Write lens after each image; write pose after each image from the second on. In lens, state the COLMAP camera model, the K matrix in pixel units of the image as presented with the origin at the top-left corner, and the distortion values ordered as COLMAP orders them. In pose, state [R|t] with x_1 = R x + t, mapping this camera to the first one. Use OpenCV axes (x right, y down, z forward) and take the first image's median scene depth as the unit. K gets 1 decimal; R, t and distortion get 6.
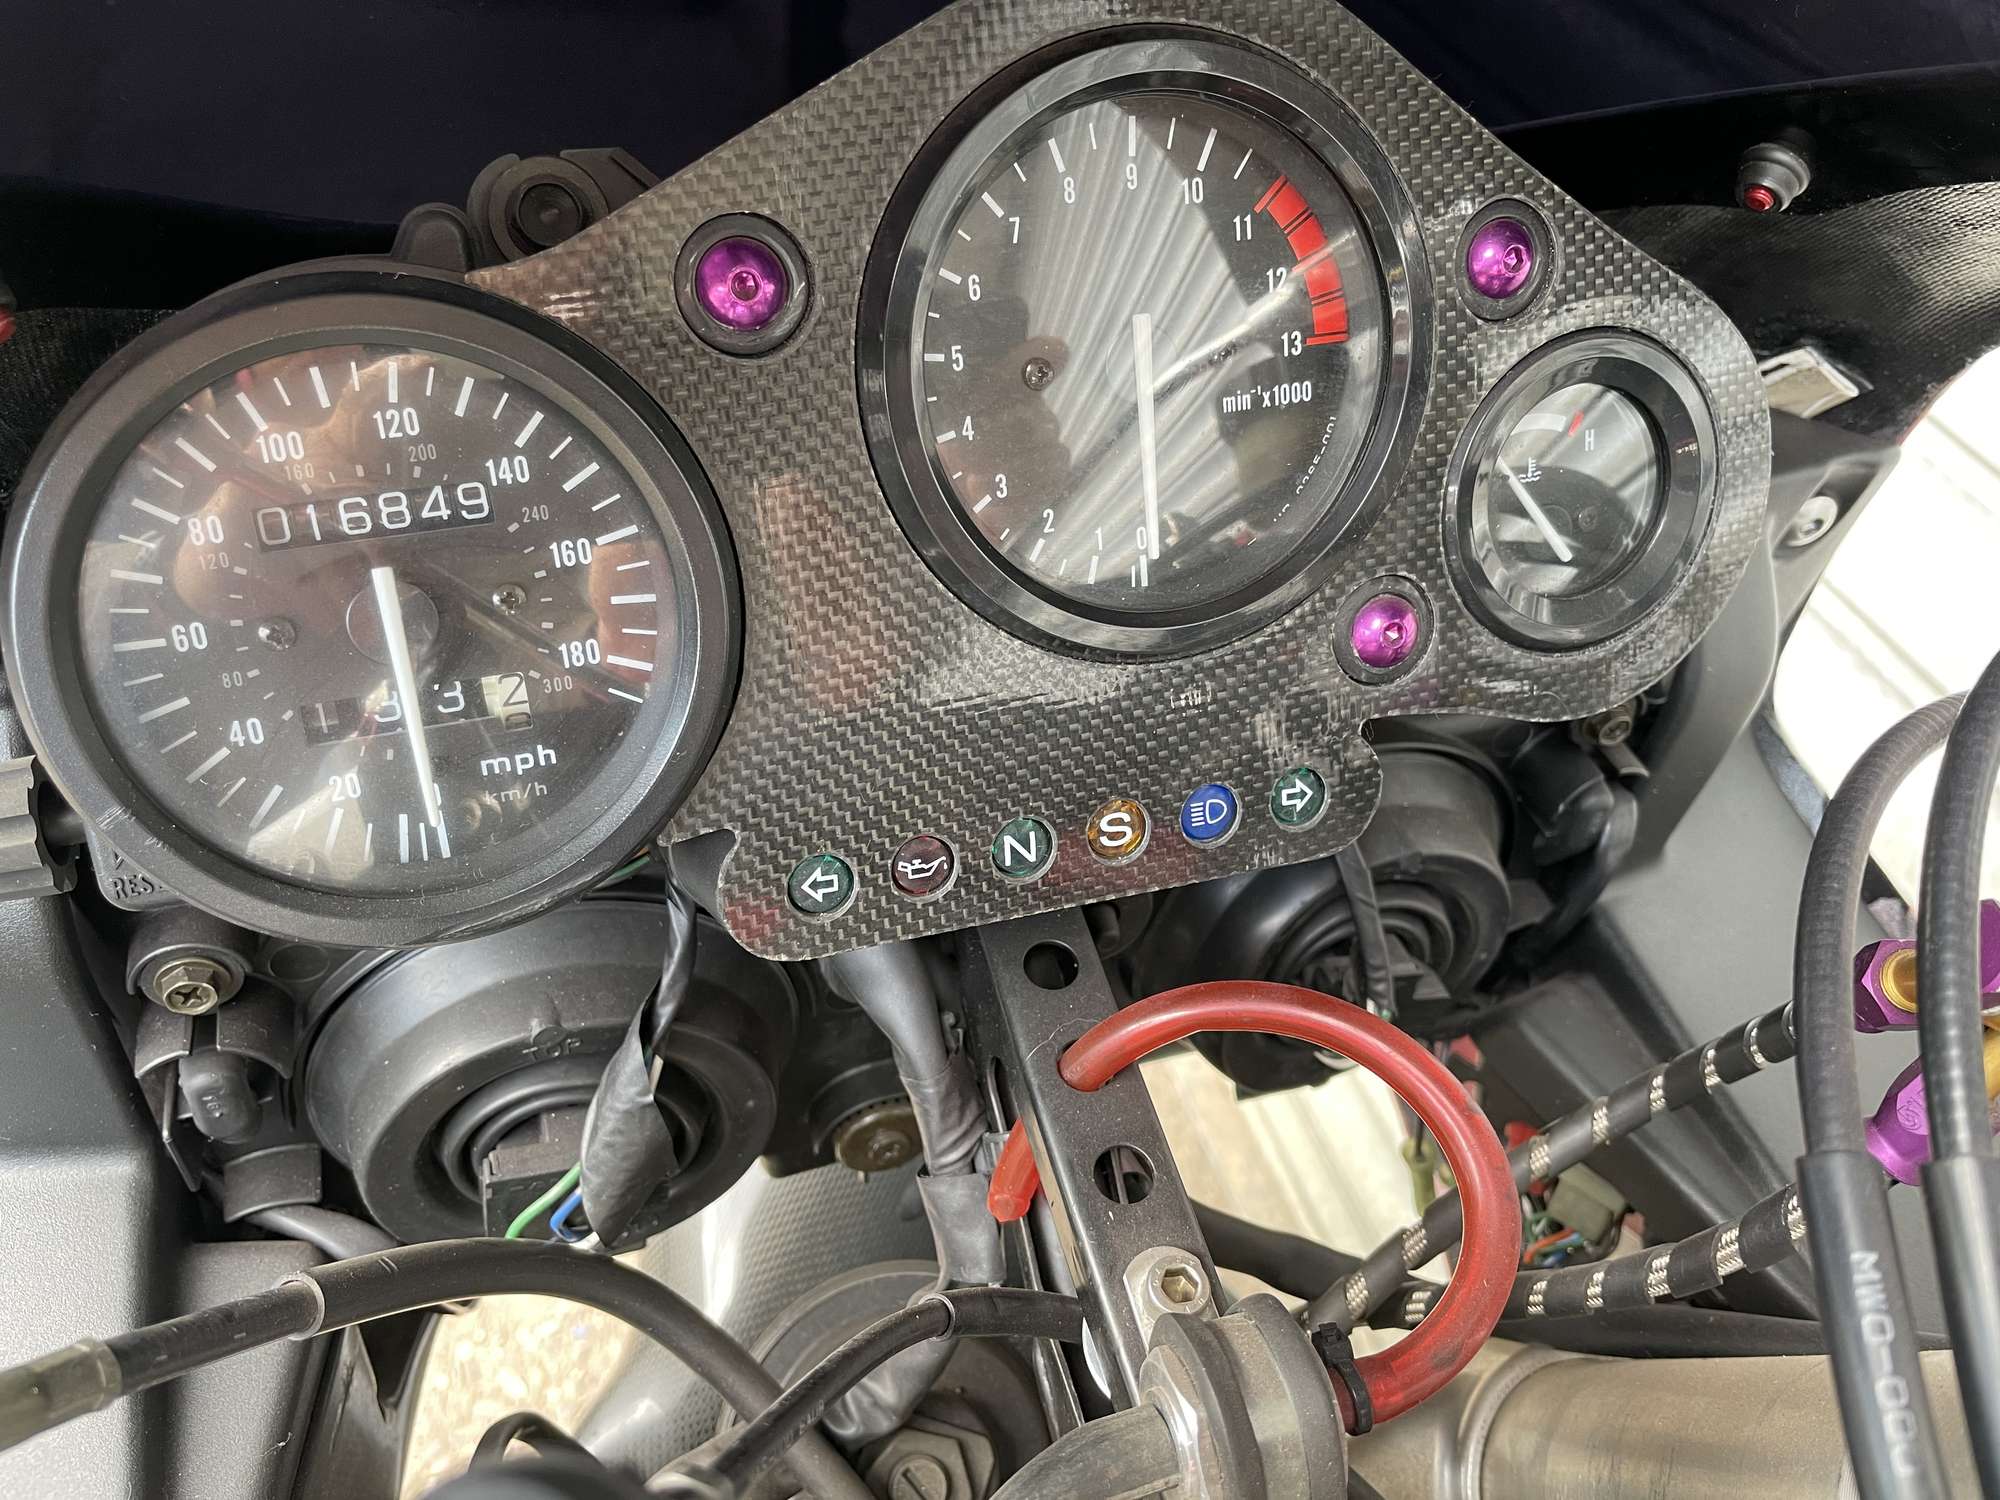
lens RADIAL K [[1499.7, 0, 1001.3], [0, 1499.7, 739.2], [0, 0, 1]] dist [0.088335, -0.123026]
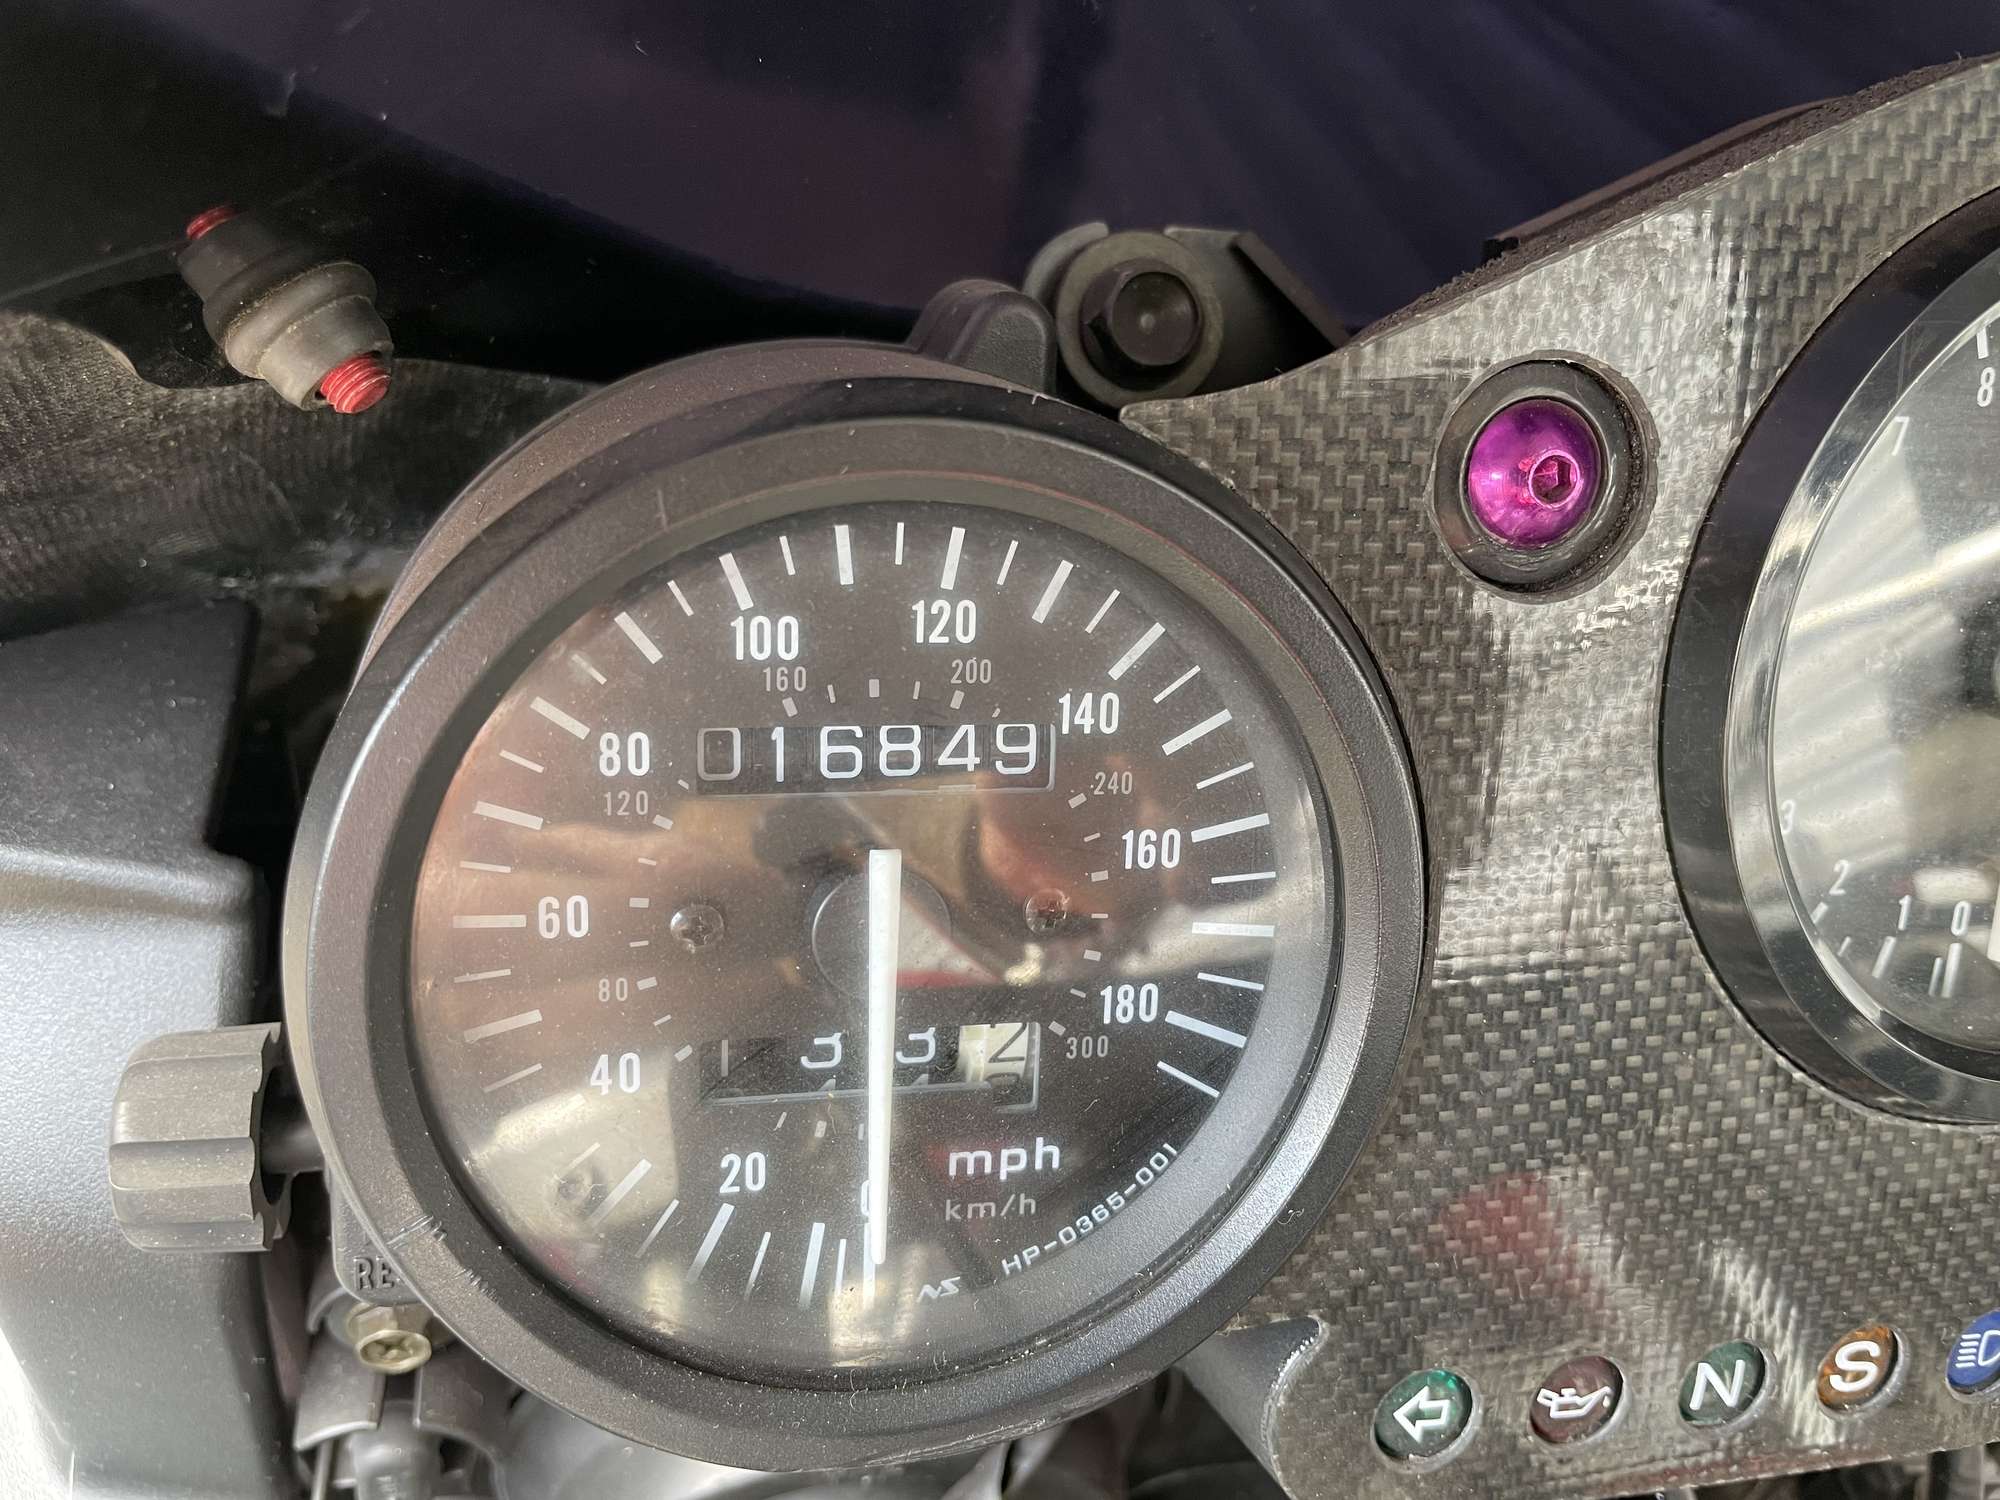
lens RADIAL K [[1499.7, 0, 1001.3], [0, 1499.7, 739.2], [0, 0, 1]] dist [0.088335, -0.123026]
pose [[0.987431, 0.147623, -0.056466, -0.322073], [-0.150913, 0.986769, -0.059266, -0.123558], [0.046970, 0.067042, 0.996644, 0.380286]]
